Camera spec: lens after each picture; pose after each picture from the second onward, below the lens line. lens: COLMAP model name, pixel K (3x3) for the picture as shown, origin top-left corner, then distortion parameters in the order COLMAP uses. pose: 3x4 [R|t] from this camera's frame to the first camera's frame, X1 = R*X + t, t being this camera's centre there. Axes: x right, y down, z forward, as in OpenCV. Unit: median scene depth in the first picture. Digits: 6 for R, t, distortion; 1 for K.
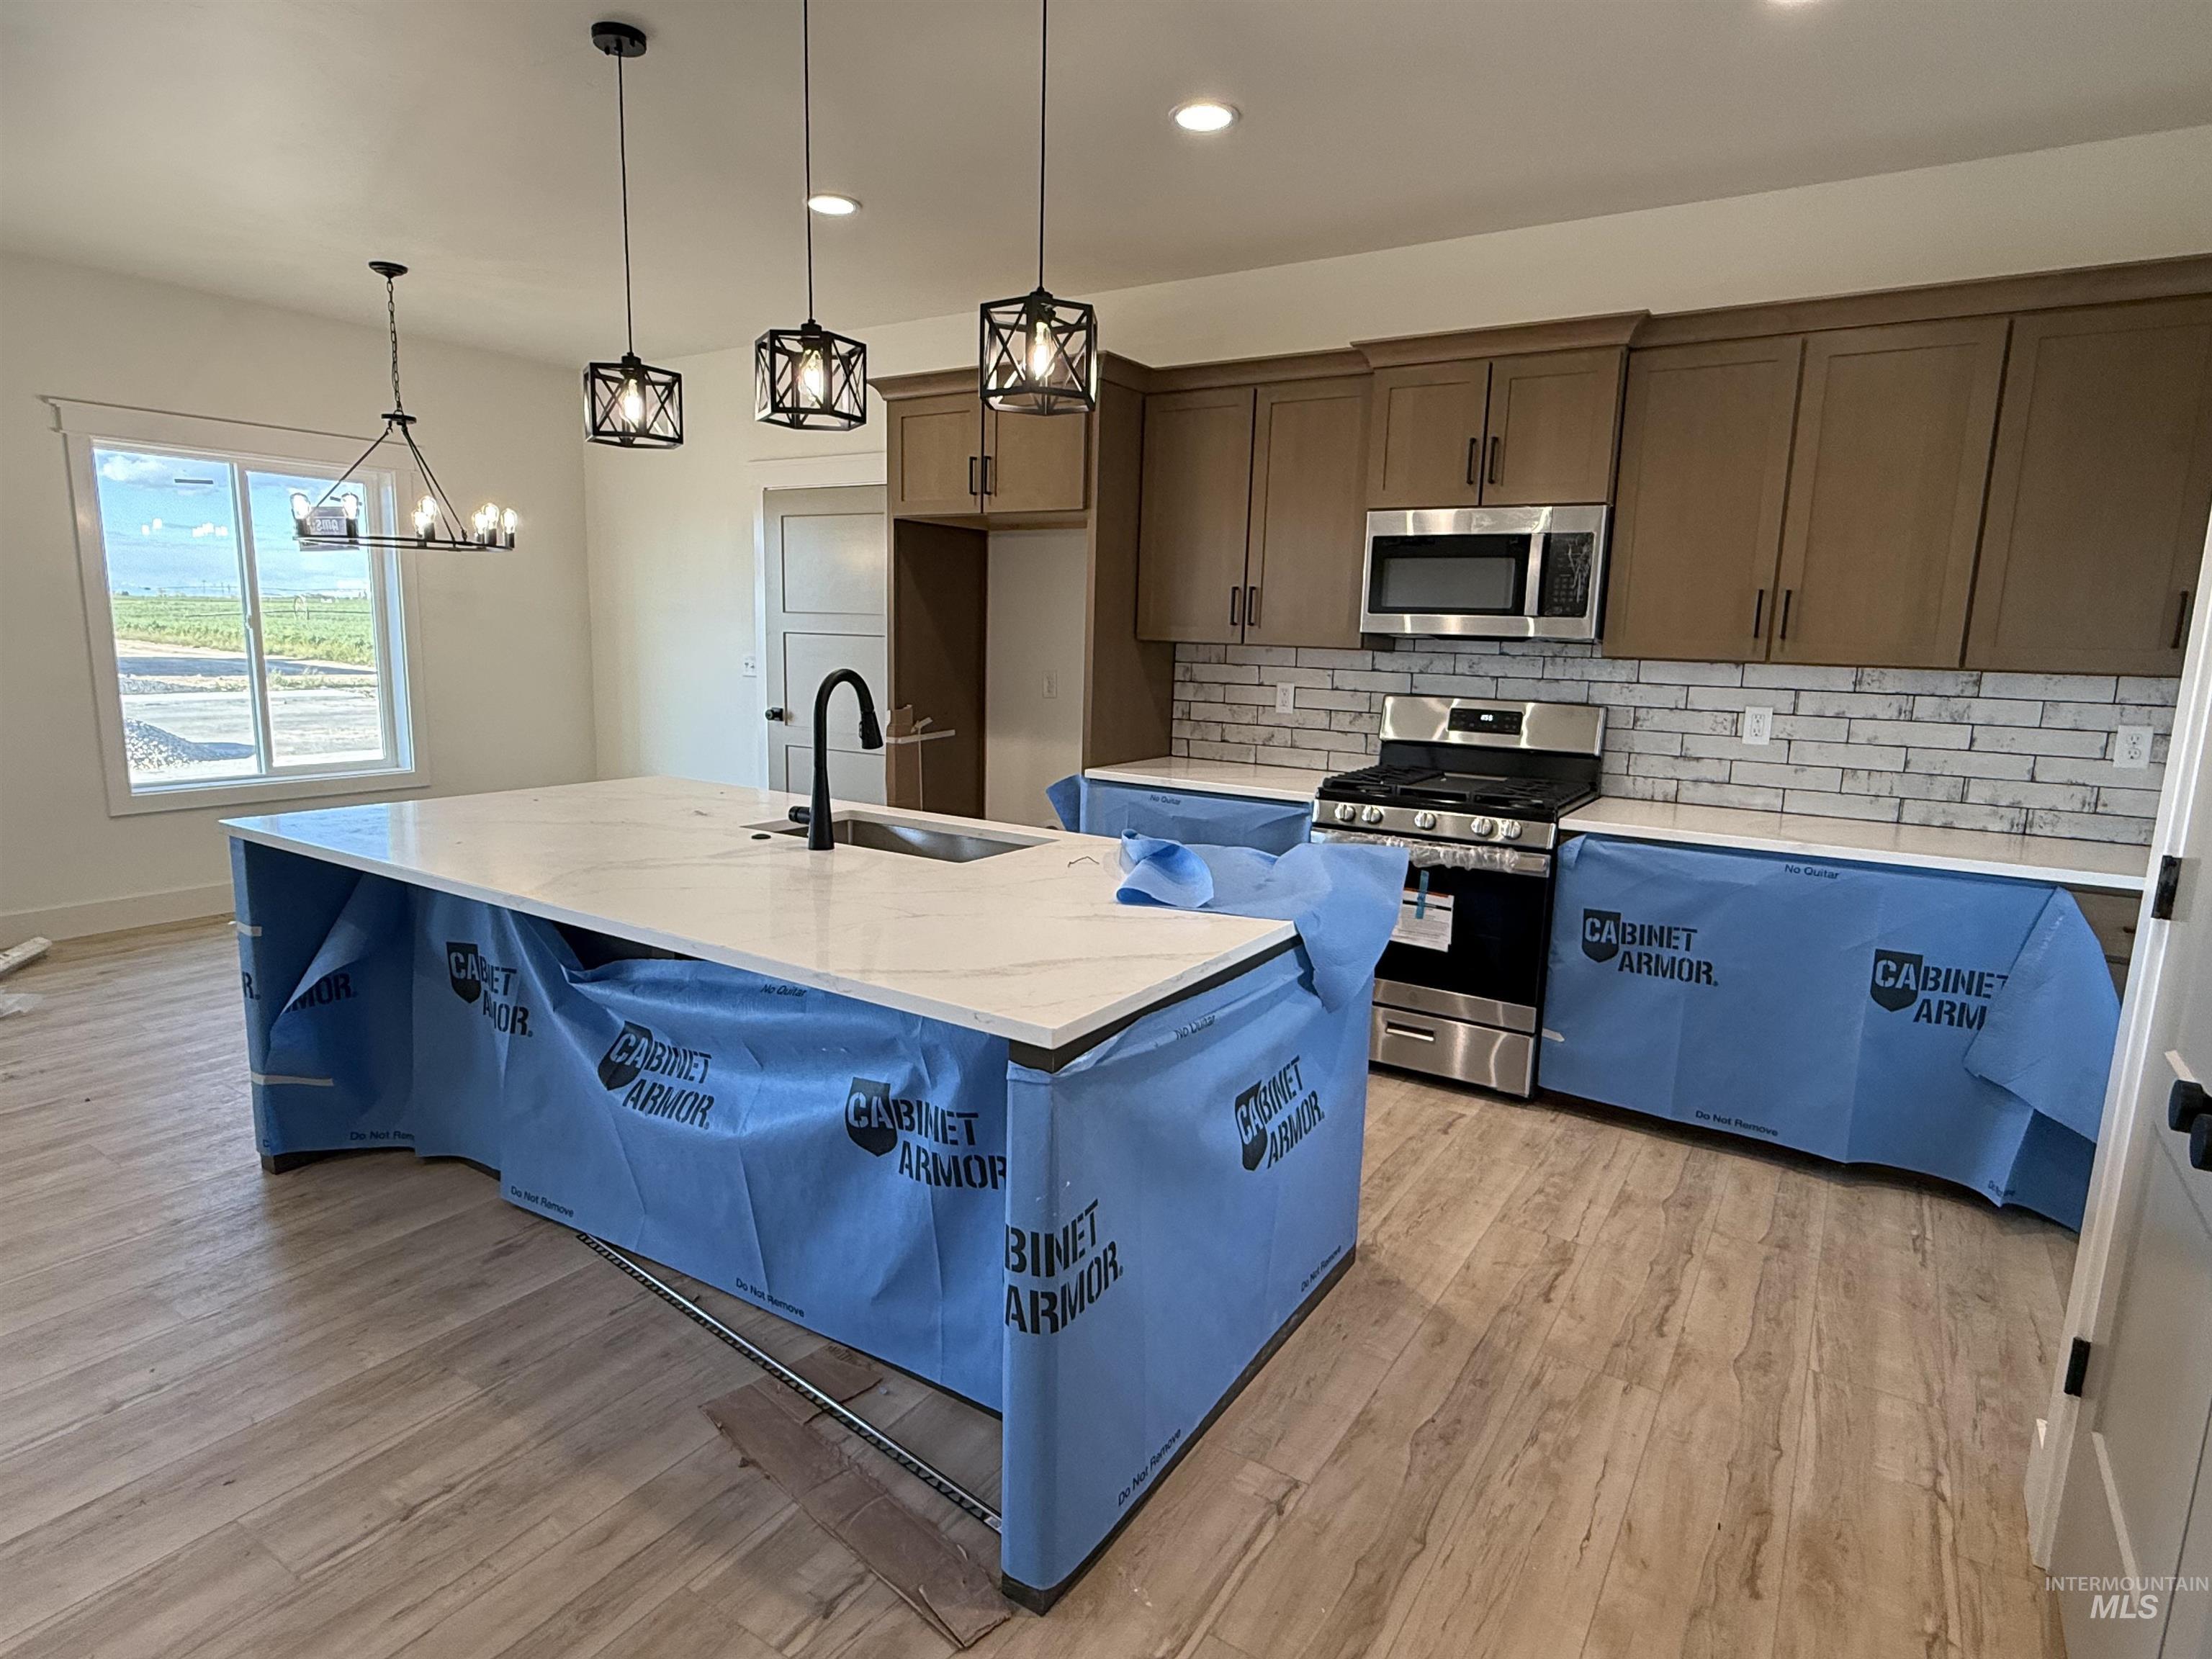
lens RADIAL K [[1232.3, 0, 1106.0], [0, 1232.3, 829.5], [0, 0, 1]] dist [0.004450, 0.000222]
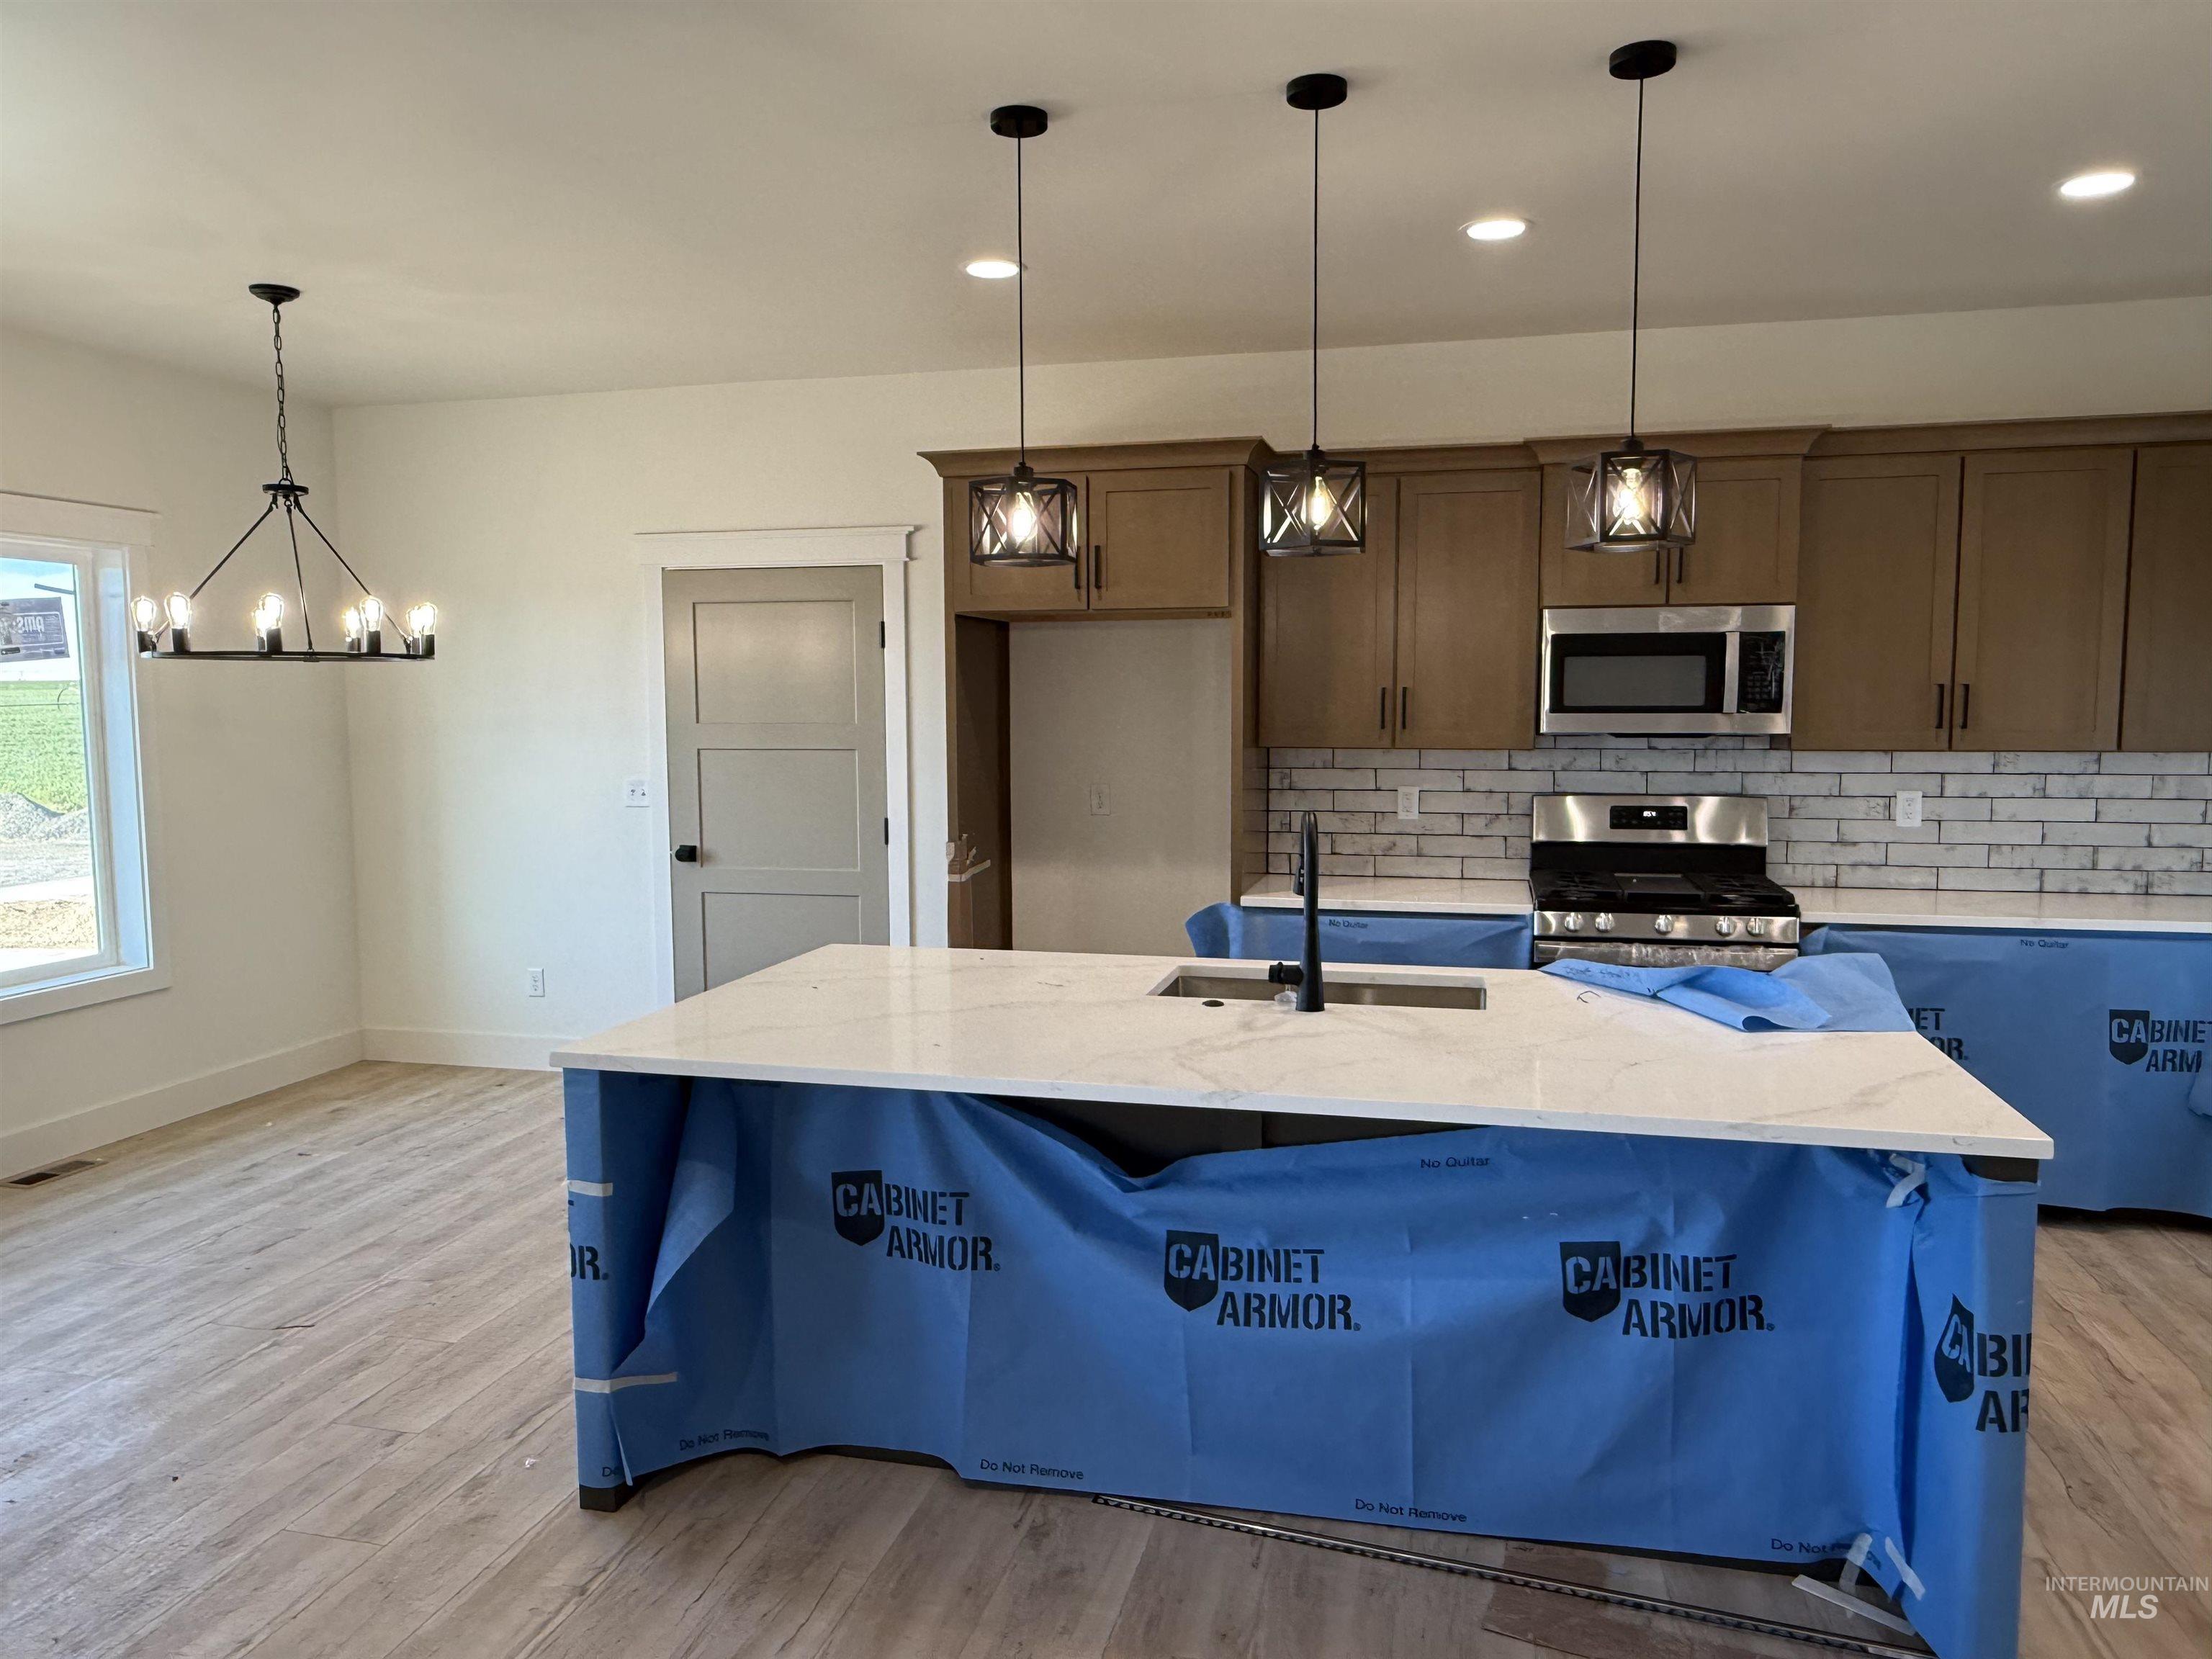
lens RADIAL K [[1581.9, 0, 1106.0], [0, 1581.9, 829.5], [0, 0, 1]] dist [0.001129, 0.006411]
pose [[0.941754, -0.059867, 0.330931, -0.601273], [0.083926, 0.994731, -0.058880, -0.048294], [-0.325662, 0.083224, 0.941816, -0.042487]]
